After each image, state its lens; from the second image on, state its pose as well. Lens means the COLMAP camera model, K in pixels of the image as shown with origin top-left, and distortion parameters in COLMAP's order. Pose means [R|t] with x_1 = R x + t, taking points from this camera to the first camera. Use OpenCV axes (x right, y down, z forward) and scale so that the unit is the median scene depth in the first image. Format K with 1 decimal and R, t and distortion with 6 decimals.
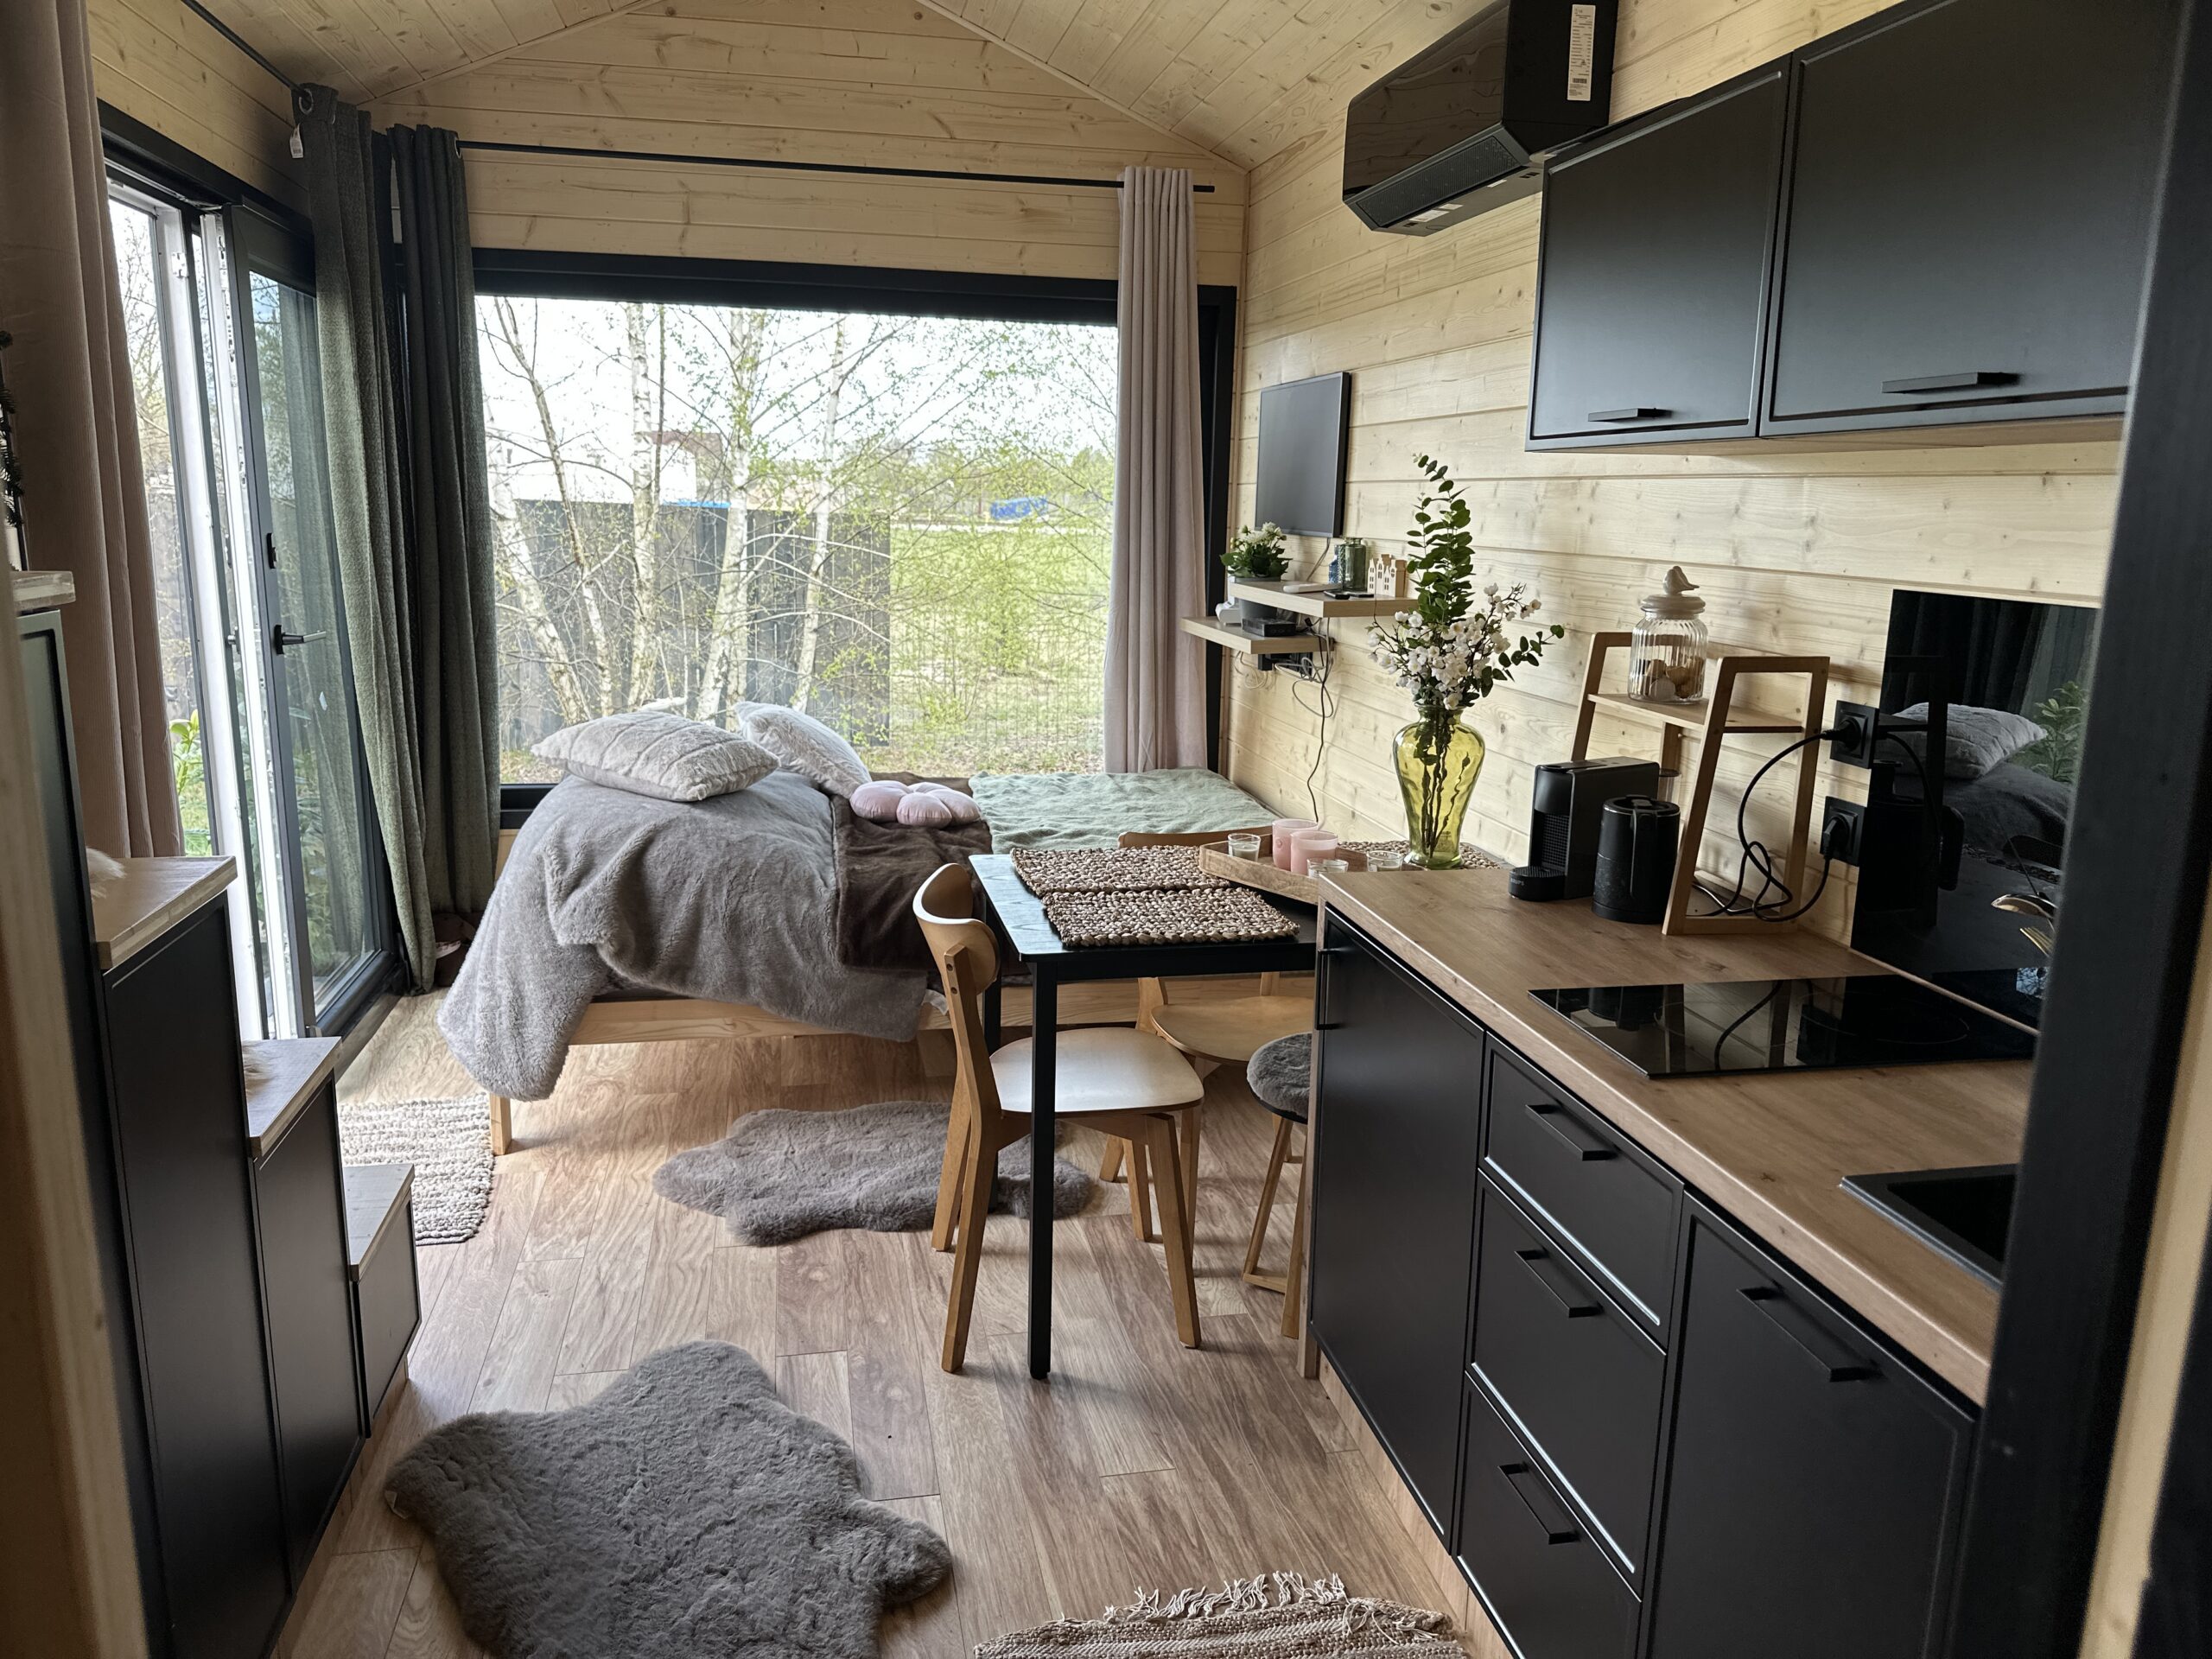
lens RADIAL K [[1538.2, 0, 1107.2], [0, 1538.2, 835.1], [0, 0, 1]] dist [0.097077, -0.153181]
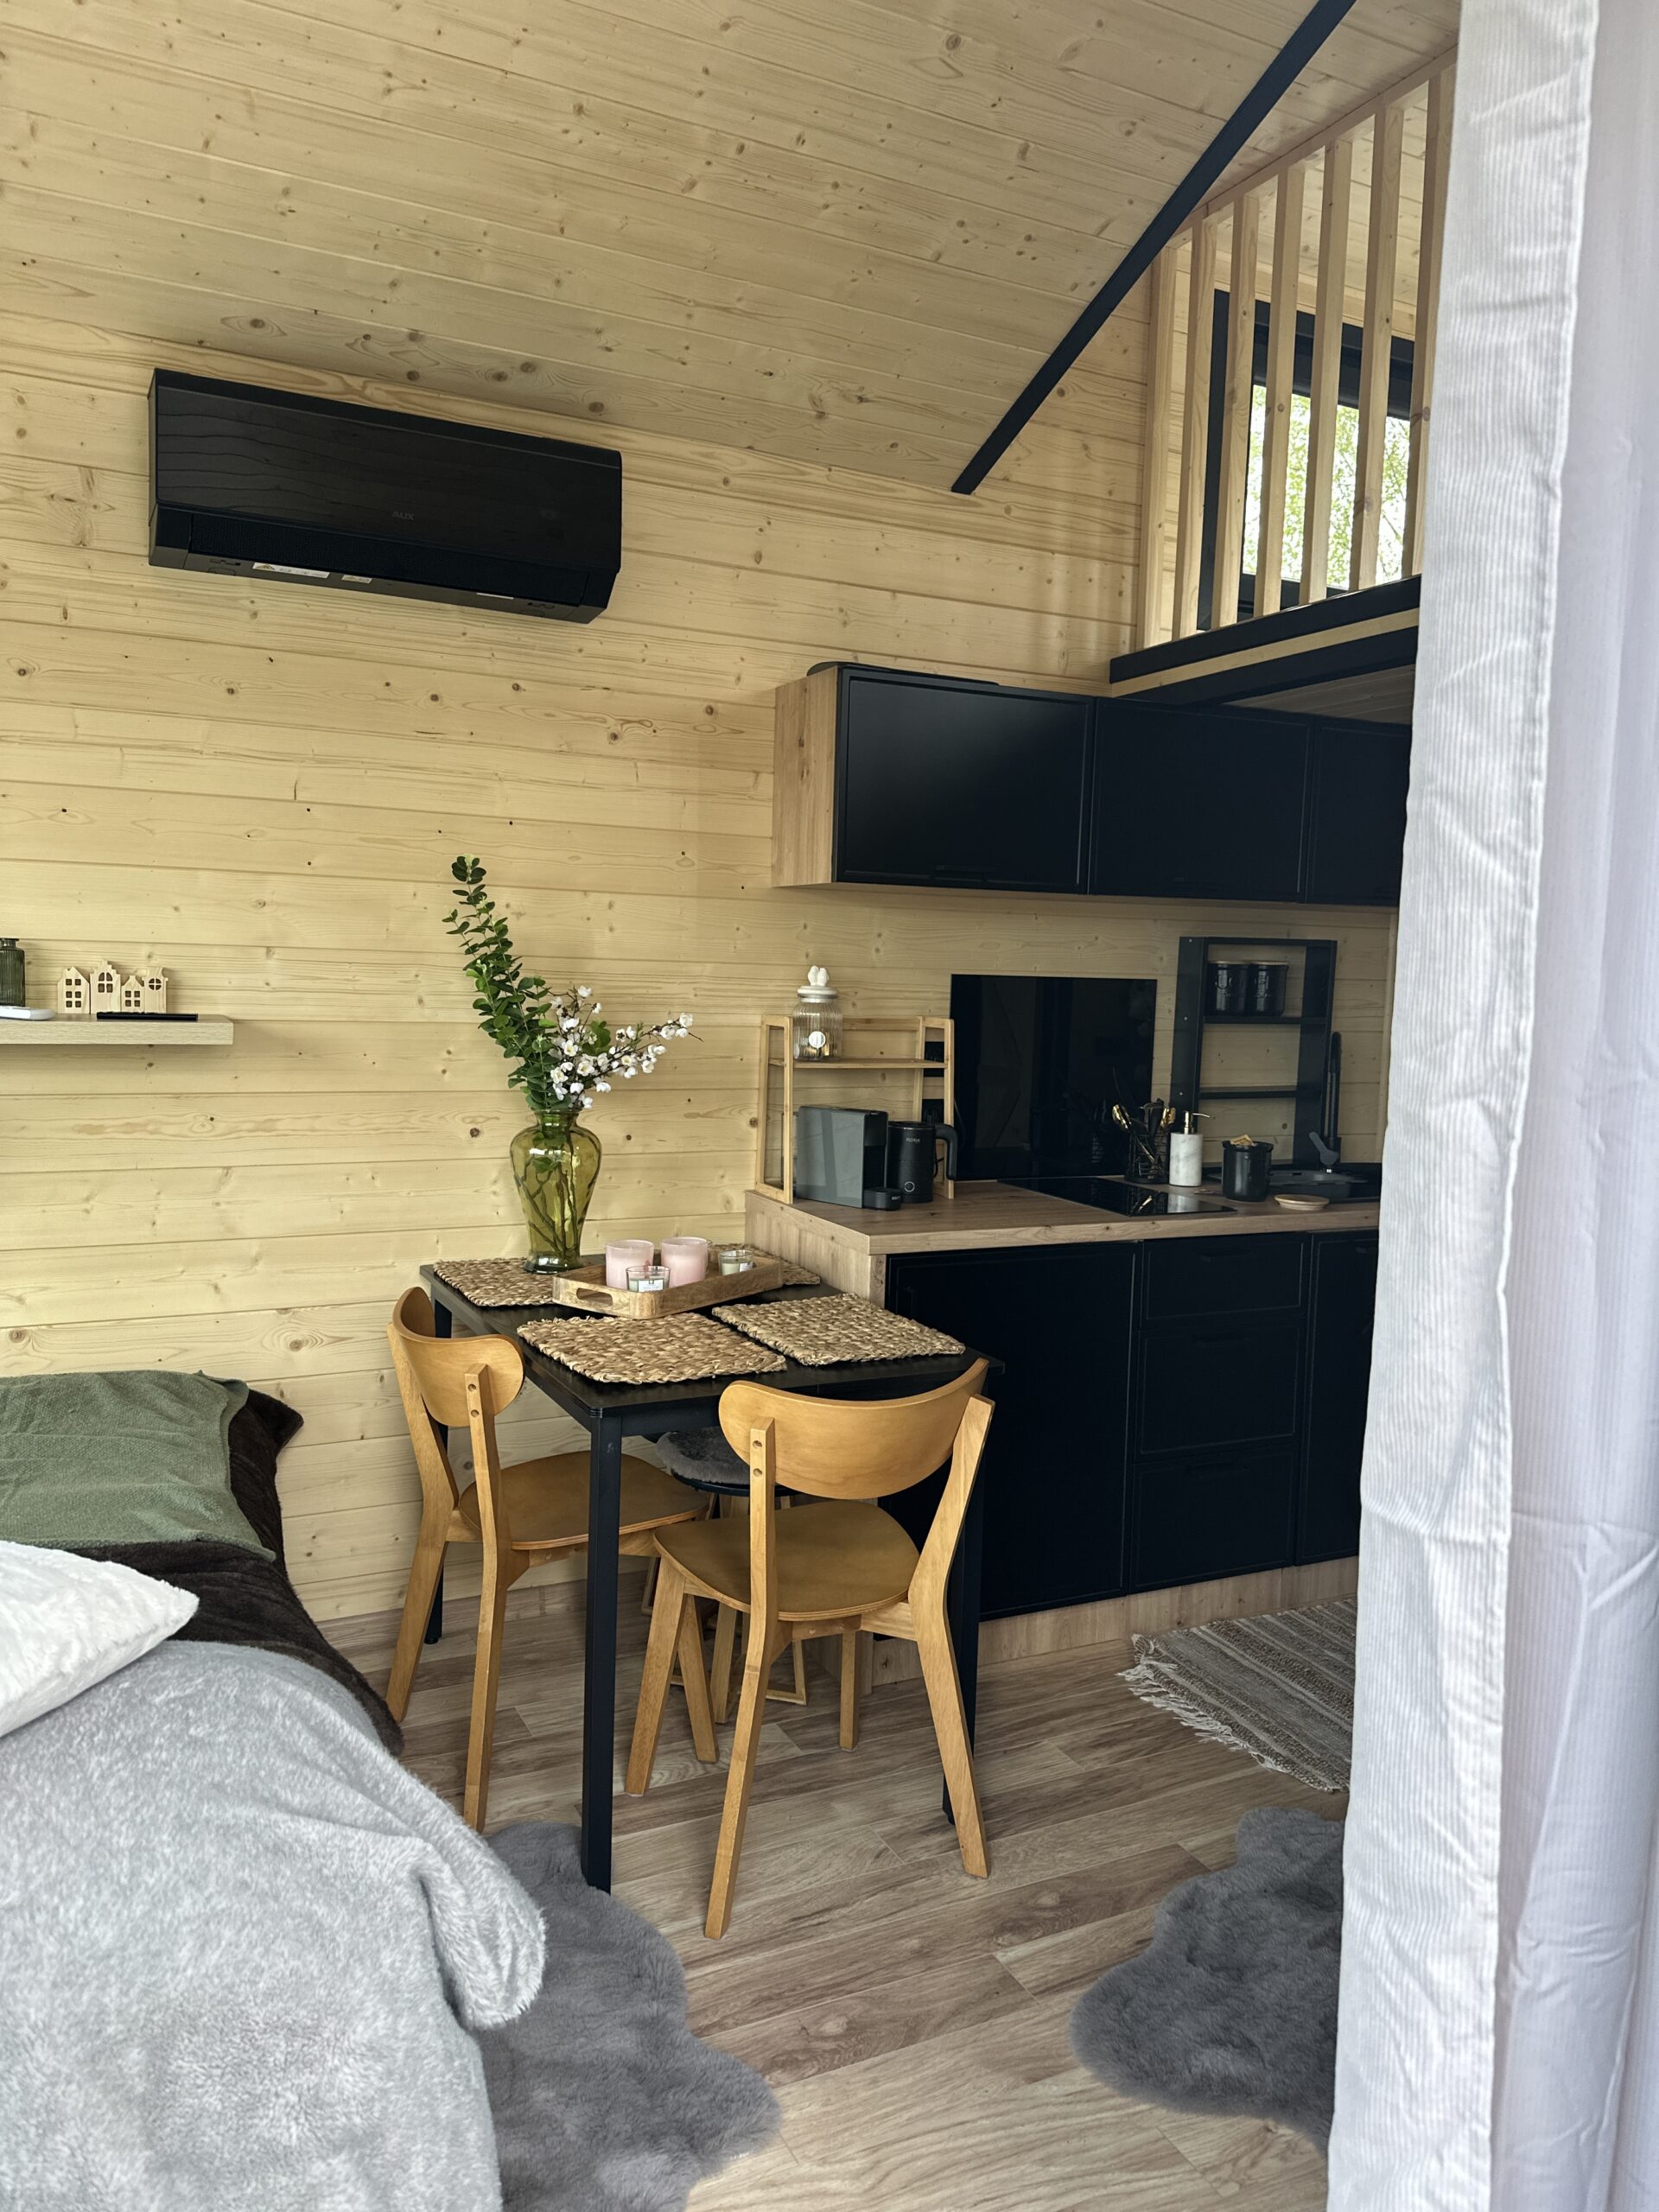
lens RADIAL K [[1538.2, 0, 821.6], [0, 1538.2, 1110.5], [0, 0, 1]] dist [0.097077, -0.153181]
pose [[-0.255356, -0.114837, 0.960003, -0.669739], [0.174885, 0.971057, 0.162678, -0.183347], [-0.950899, 0.209431, -0.227882, 0.906612]]
